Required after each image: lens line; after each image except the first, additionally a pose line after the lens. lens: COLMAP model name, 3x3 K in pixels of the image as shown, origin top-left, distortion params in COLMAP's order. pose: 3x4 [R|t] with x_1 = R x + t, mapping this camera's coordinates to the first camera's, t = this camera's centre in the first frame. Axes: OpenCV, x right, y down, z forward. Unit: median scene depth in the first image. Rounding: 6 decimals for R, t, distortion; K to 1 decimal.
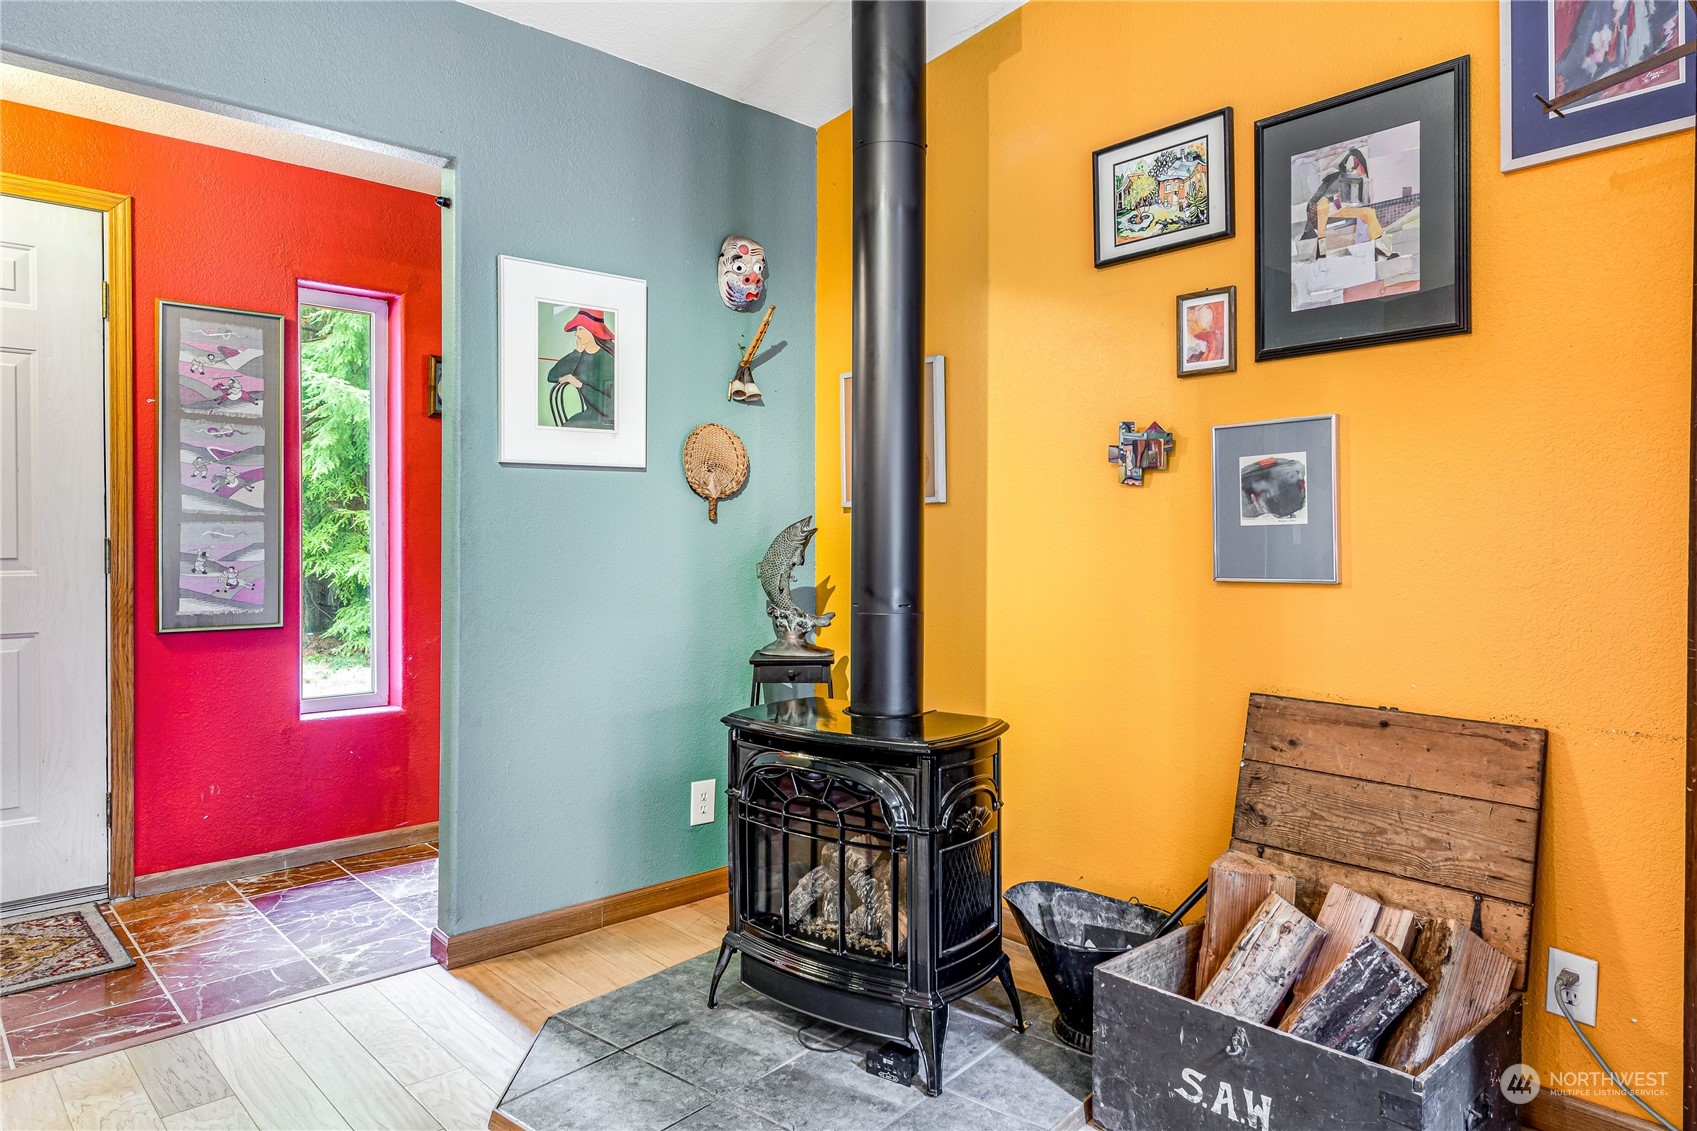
lens RADIAL K [[1071.0, 0, 847.8], [0, 1071.0, 552.2], [0, 0, 1]] dist [0.015759, -0.005866]
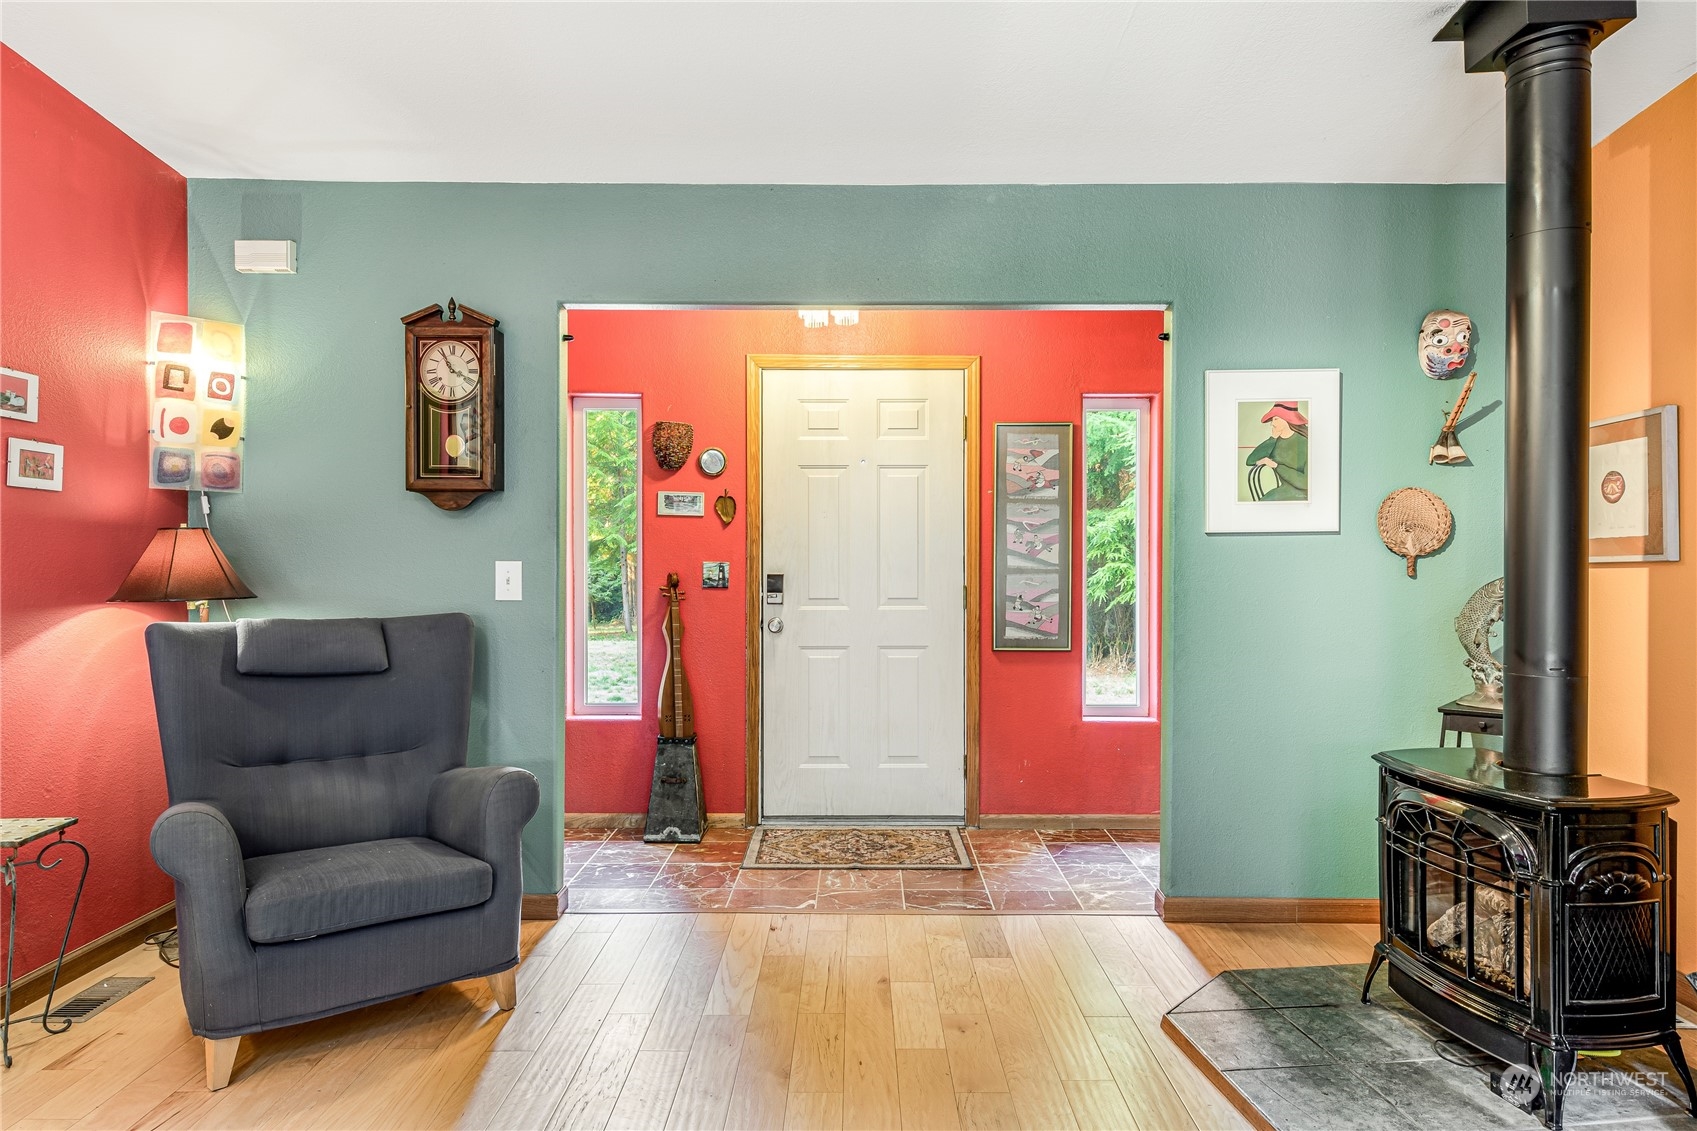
lens RADIAL K [[1143.3, 0, 848.5], [0, 1143.3, 565.5], [0, 0, 1]] dist [0.010559, -0.004080]
pose [[0.718980, 0.008603, -0.694977, 0.302727], [-0.007450, 0.999961, 0.004671, -0.046877], [0.694990, 0.001819, 0.719017, -0.258339]]
